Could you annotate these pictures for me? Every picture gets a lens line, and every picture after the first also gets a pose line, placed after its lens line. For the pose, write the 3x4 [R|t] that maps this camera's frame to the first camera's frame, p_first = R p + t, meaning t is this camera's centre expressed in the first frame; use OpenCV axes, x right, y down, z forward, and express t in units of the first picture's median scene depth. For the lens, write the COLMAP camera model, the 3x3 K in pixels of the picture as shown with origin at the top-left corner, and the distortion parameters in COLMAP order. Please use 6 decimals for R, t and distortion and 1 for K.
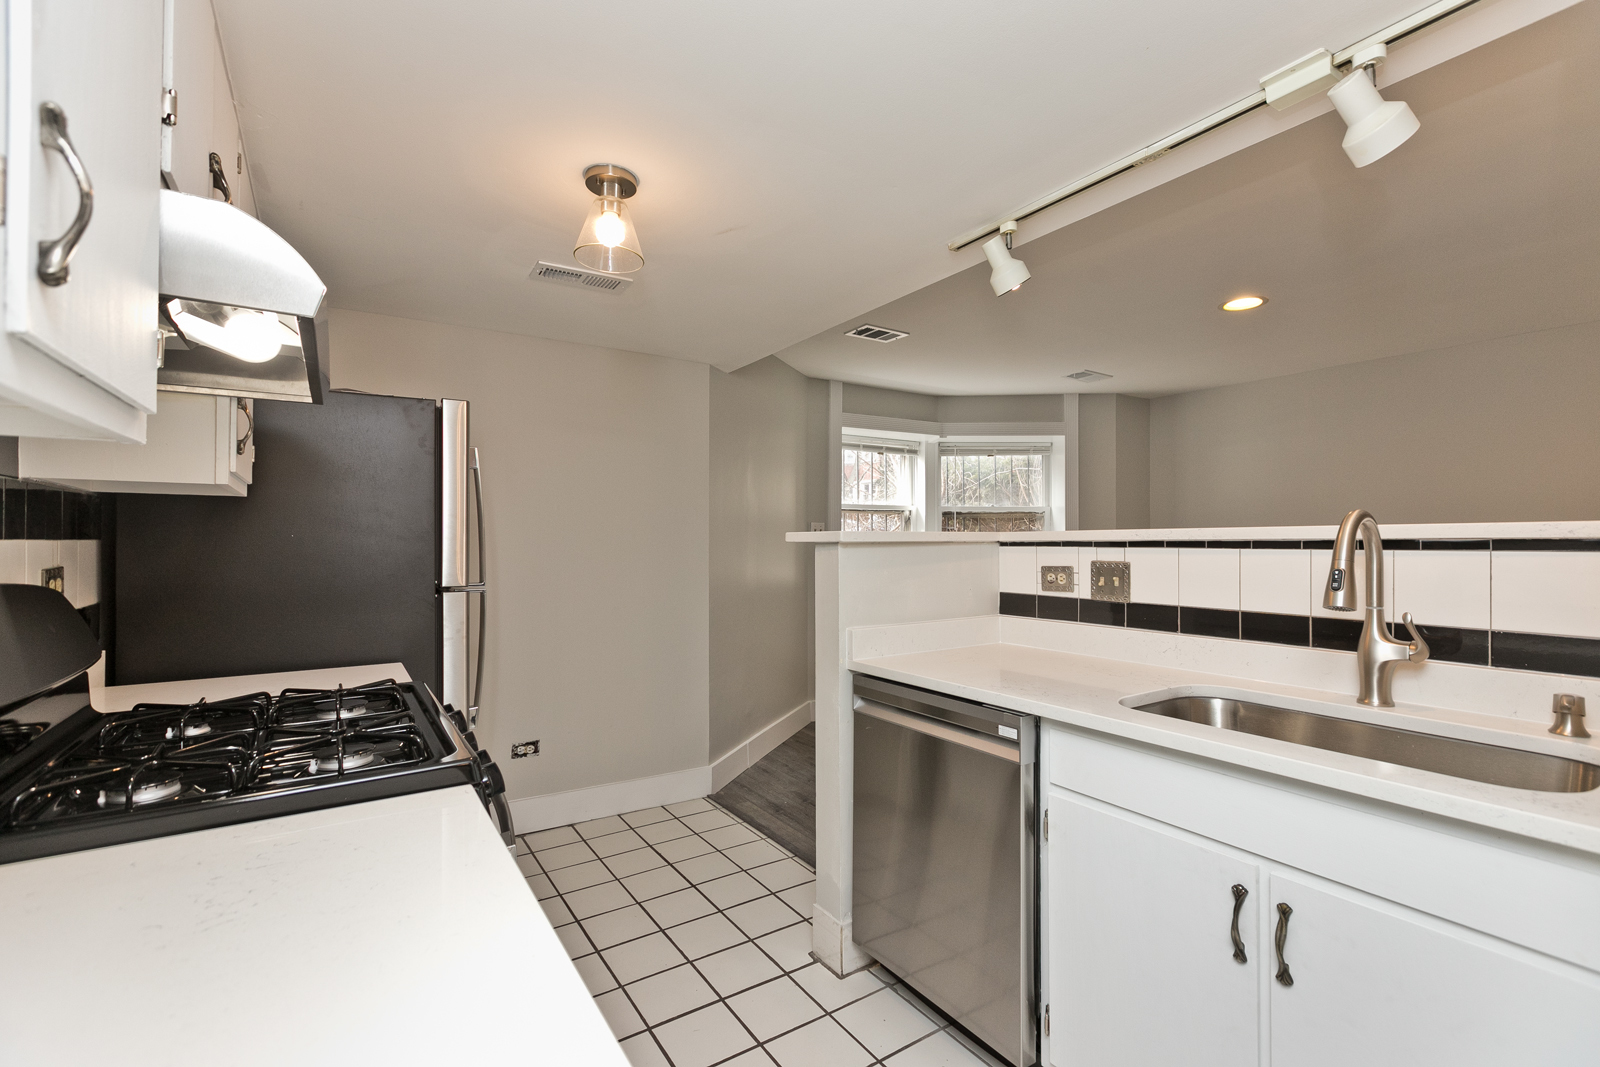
lens RADIAL K [[720.0, 0, 810.9], [0, 720.0, 537.4], [0, 0, 1]] dist [-0.003996, -0.000638]
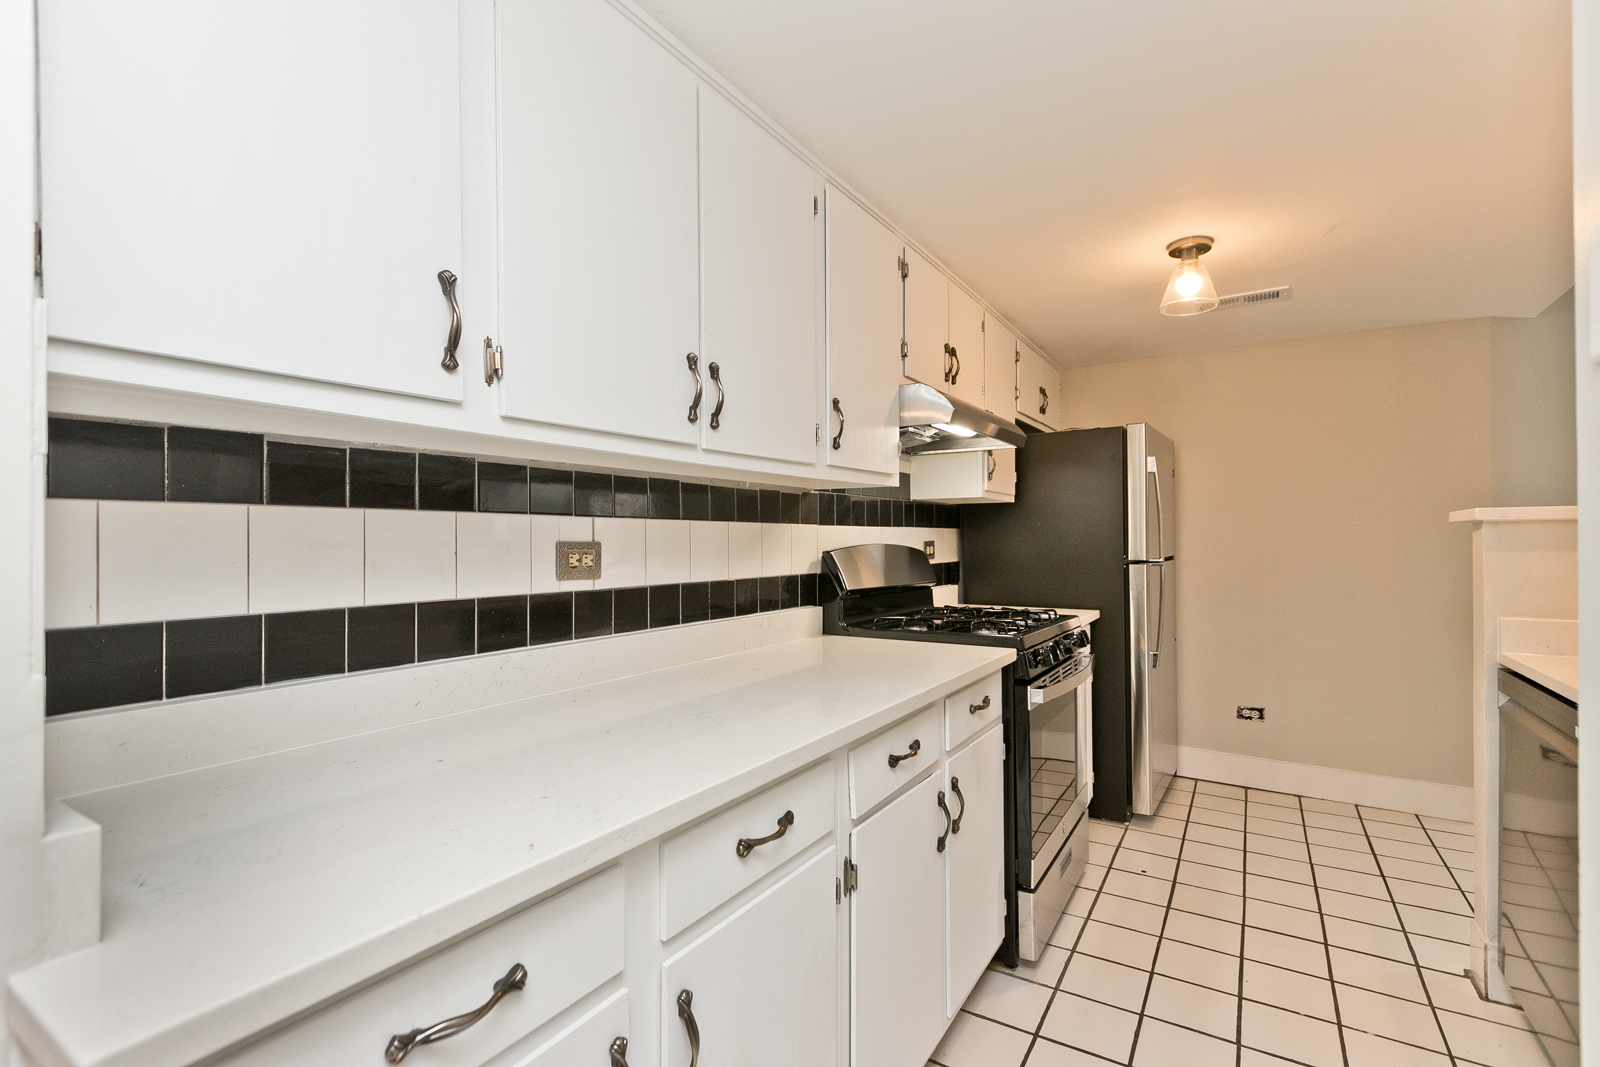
lens RADIAL K [[720.0, 0, 810.9], [0, 720.0, 537.4], [0, 0, 1]] dist [-0.003996, -0.000638]
pose [[0.427557, -0.004517, -0.903977, 0.506870], [0.010103, 0.999949, -0.000218, 0.020493], [0.903932, -0.009039, 0.427580, -0.153577]]
